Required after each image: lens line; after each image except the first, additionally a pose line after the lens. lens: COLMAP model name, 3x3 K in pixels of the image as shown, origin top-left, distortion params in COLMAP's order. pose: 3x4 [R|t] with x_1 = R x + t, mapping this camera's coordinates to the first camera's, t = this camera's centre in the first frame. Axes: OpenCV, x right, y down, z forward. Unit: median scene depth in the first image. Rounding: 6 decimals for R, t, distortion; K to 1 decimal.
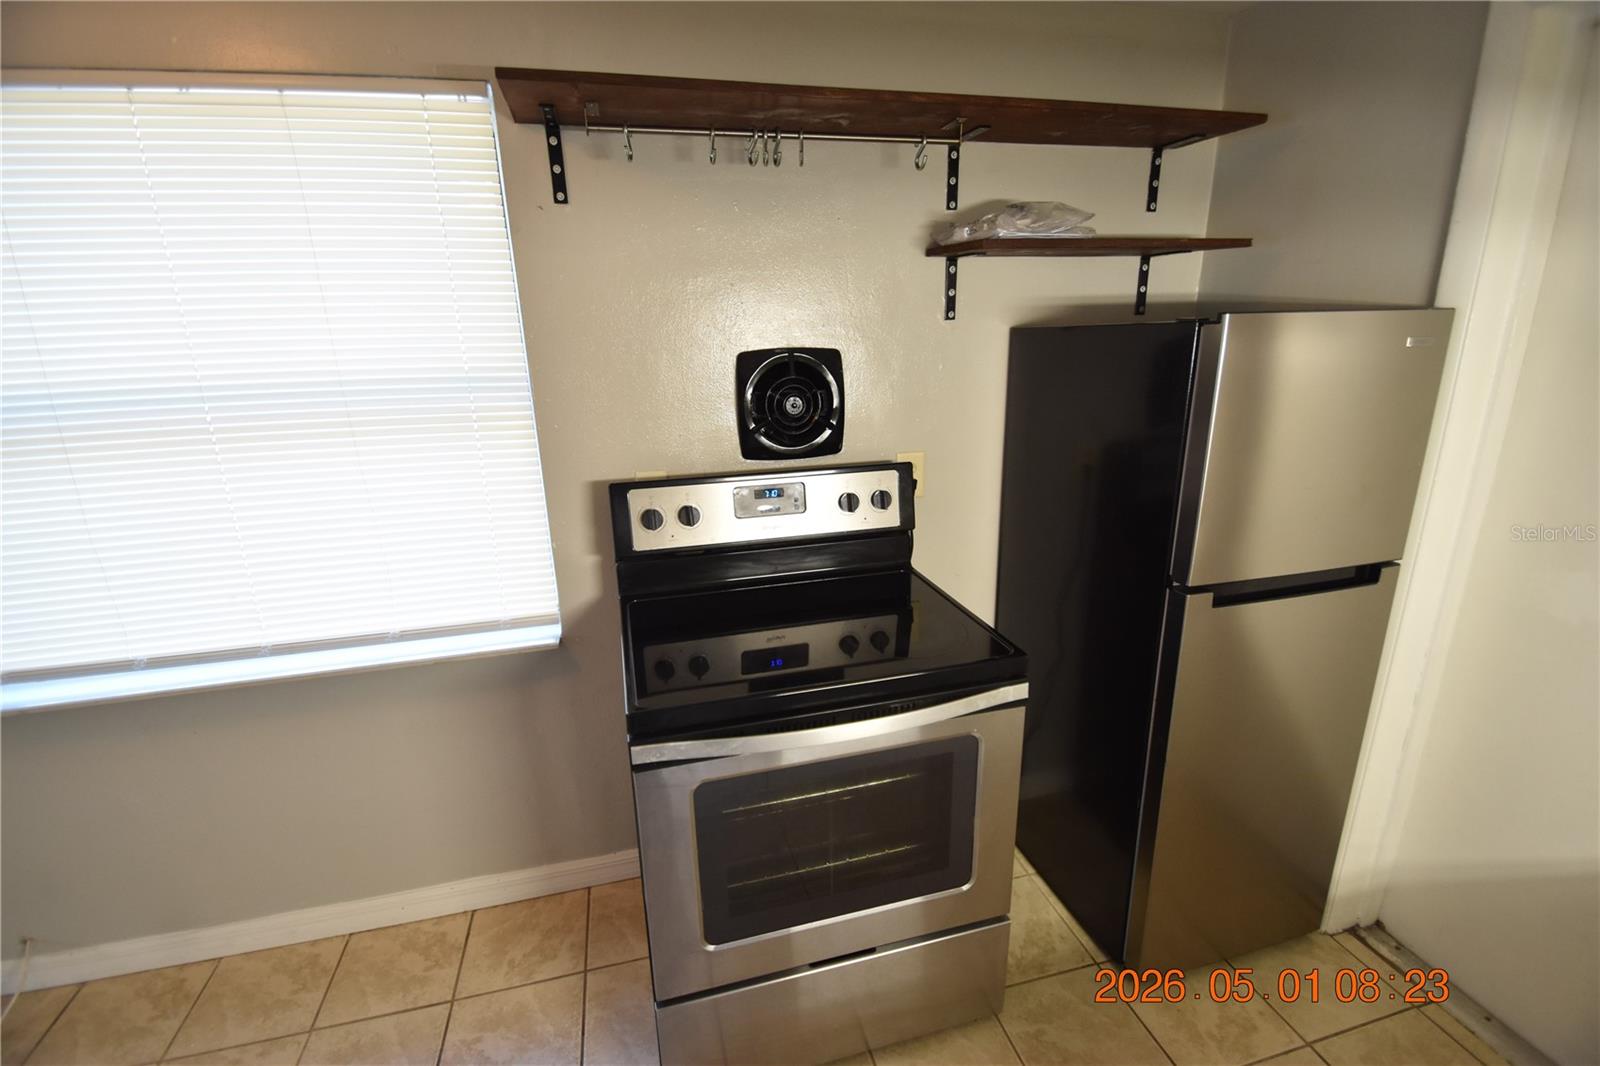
lens RADIAL K [[701.1, 0, 797.8], [0, 701.1, 540.9], [0, 0, 1]] dist [0.014517, -0.015547]
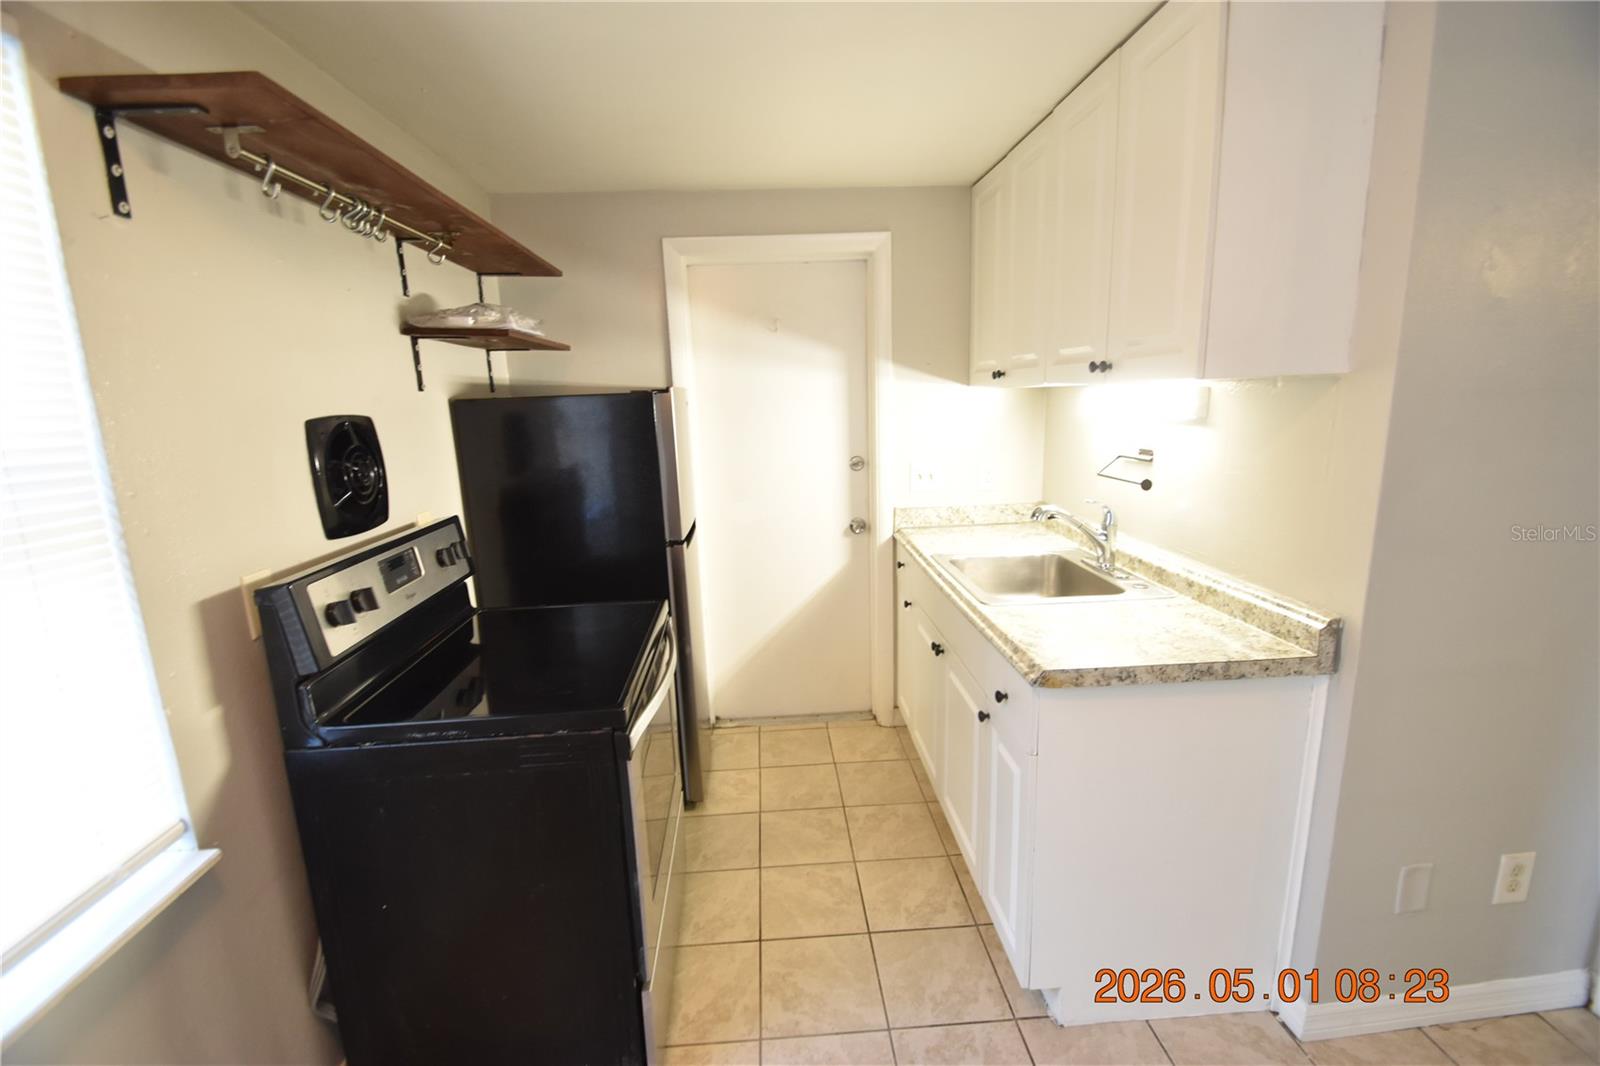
lens RADIAL K [[701.1, 0, 797.8], [0, 701.1, 540.9], [0, 0, 1]] dist [0.014517, -0.015547]
pose [[0.186392, -0.182866, 0.965307, -0.822124], [0.311435, 0.942853, 0.118477, -0.038168], [-0.931808, 0.278547, 0.232691, 0.255390]]
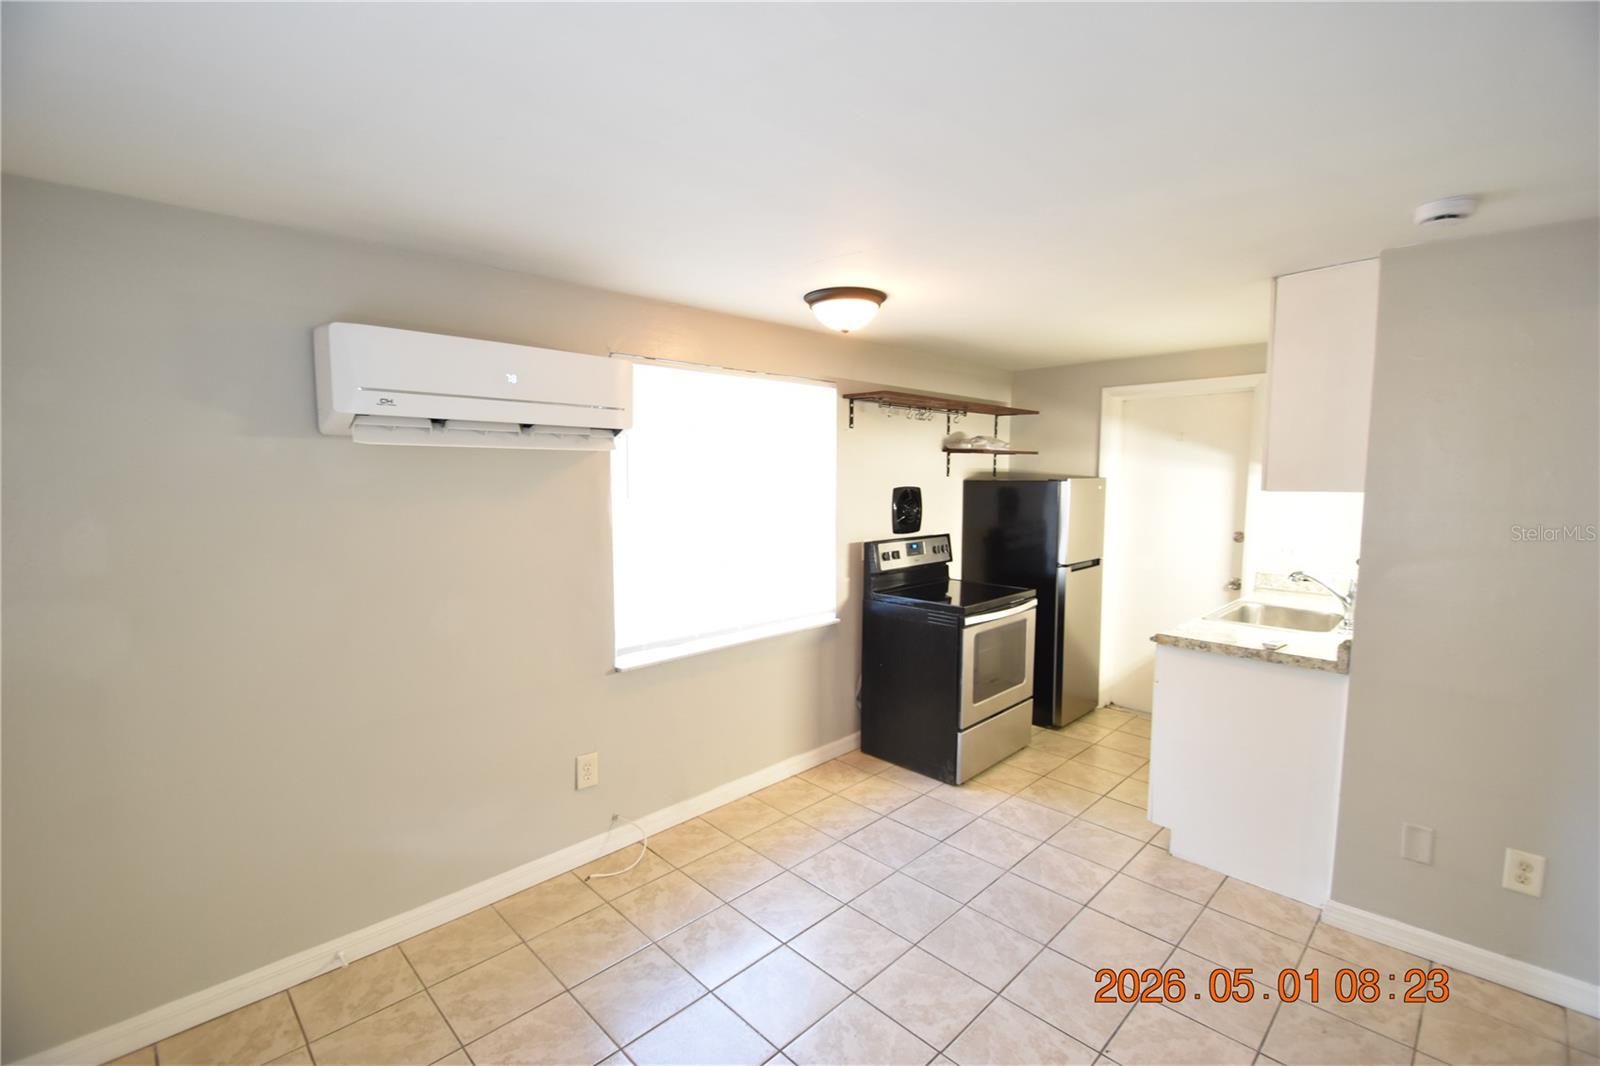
lens RADIAL K [[701.1, 0, 797.8], [0, 701.1, 540.9], [0, 0, 1]] dist [0.014517, -0.015547]
pose [[0.860974, -0.023678, 0.508098, -1.517366], [0.125005, 0.978130, -0.166239, 0.249112], [-0.493050, 0.206642, 0.845104, -0.774537]]
